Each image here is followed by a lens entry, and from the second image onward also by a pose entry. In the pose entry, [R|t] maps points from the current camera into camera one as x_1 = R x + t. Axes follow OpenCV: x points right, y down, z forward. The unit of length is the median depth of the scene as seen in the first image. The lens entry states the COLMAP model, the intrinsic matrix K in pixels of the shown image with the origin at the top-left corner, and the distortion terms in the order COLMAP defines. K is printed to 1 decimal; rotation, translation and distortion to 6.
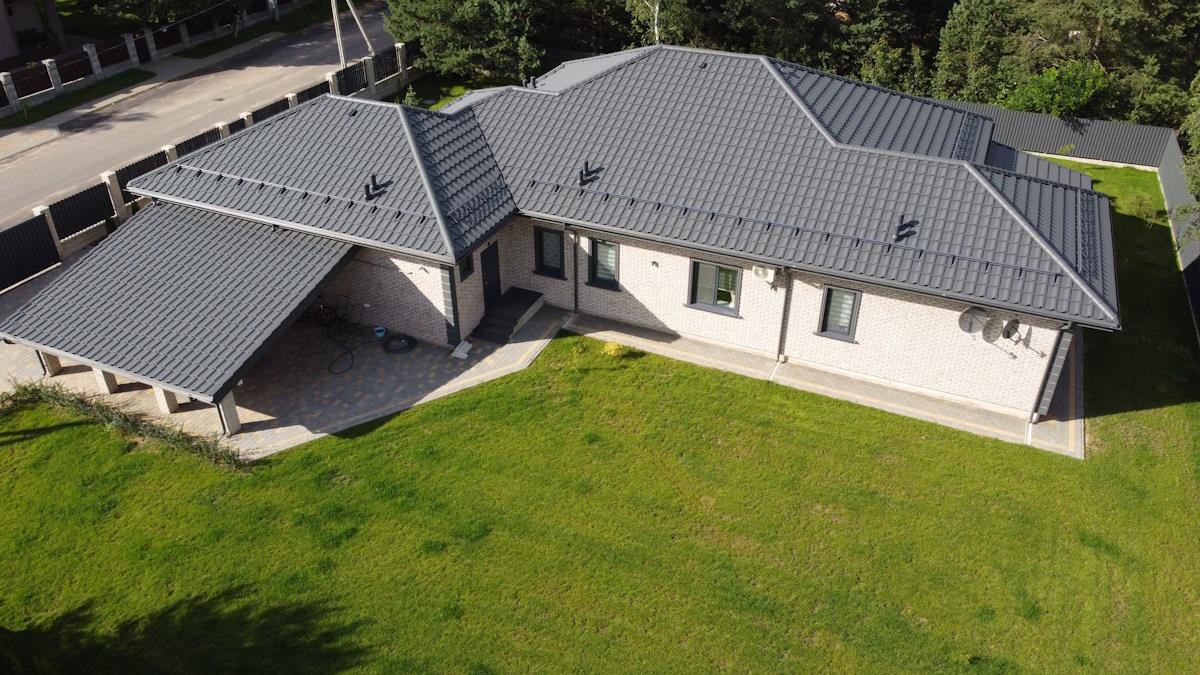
lens RADIAL K [[900.4, 0, 600.0], [0, 900.4, 337.5], [0, 0, 1]] dist [0.012831, -0.005054]
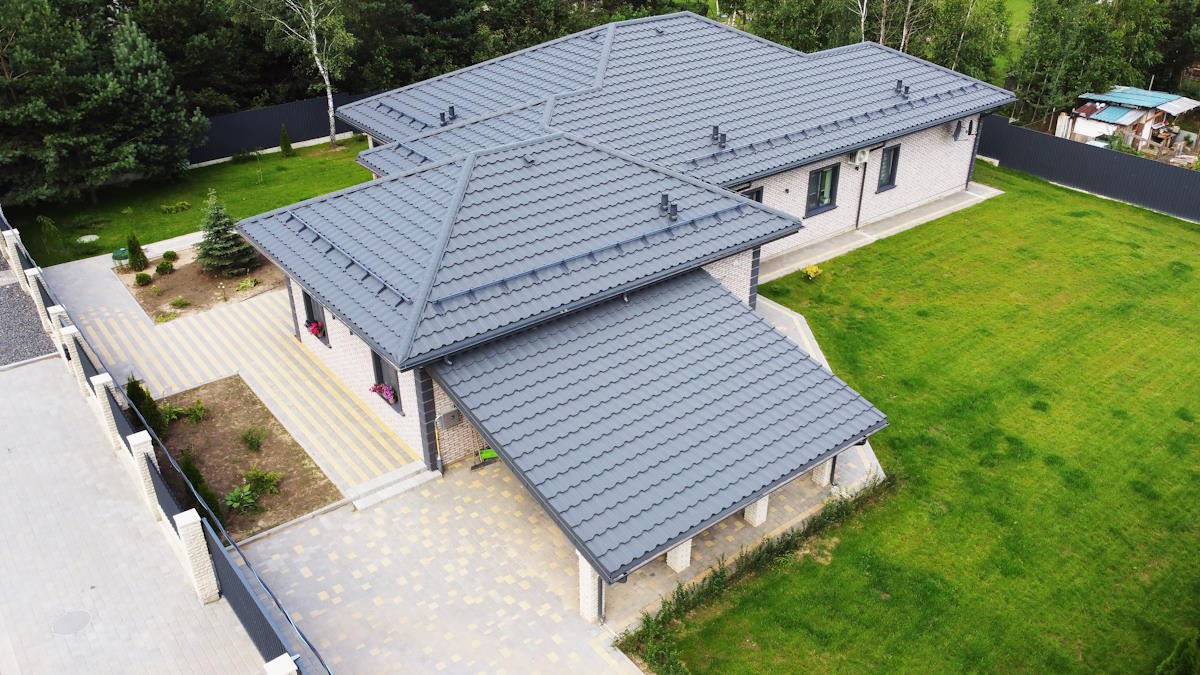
lens RADIAL K [[960.5, 0, 600.0], [0, 960.5, 337.5], [0, 0, 1]] dist [-0.000713, -0.001964]
pose [[0.473712, -0.435523, 0.765452, -1.054583], [0.478692, 0.856888, 0.191301, -0.270559], [-0.739223, 0.275794, 0.614400, 0.501774]]
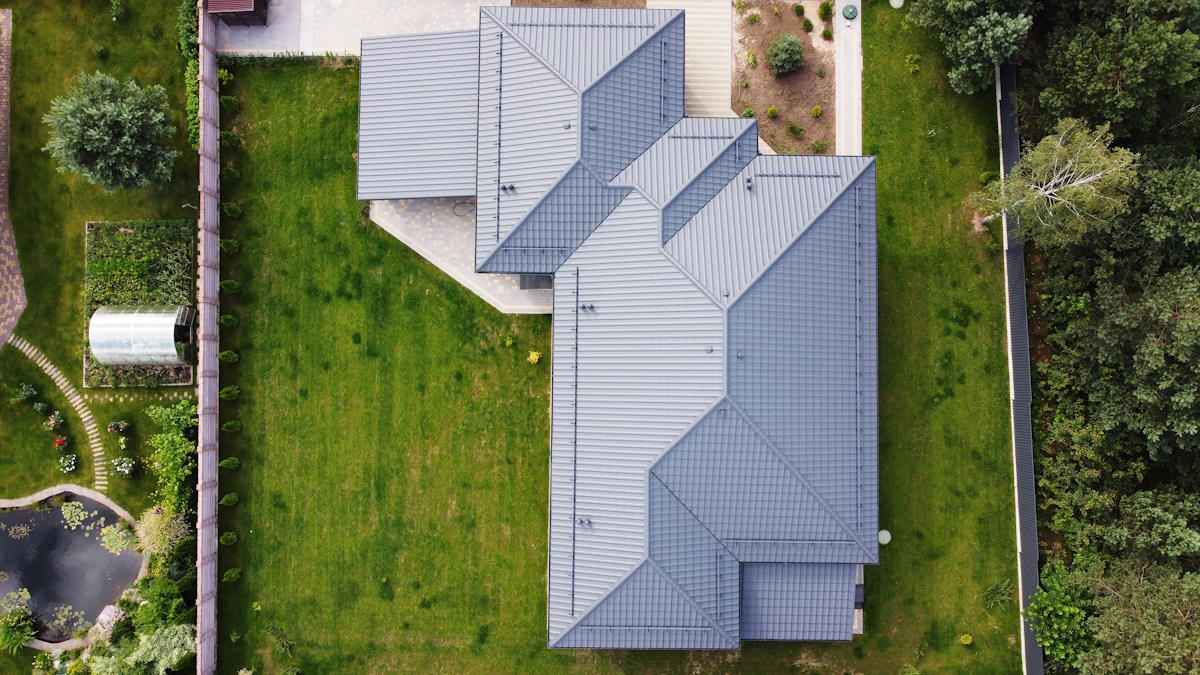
lens RADIAL K [[900.4, 0, 600.0], [0, 900.4, 337.5], [0, 0, 1]] dist [0.012831, -0.005054]
pose [[0.392058, 0.918301, -0.054896, 0.119515], [-0.505384, 0.264862, 0.821240, -1.393231], [0.768685, -0.294230, 0.567936, 0.192611]]
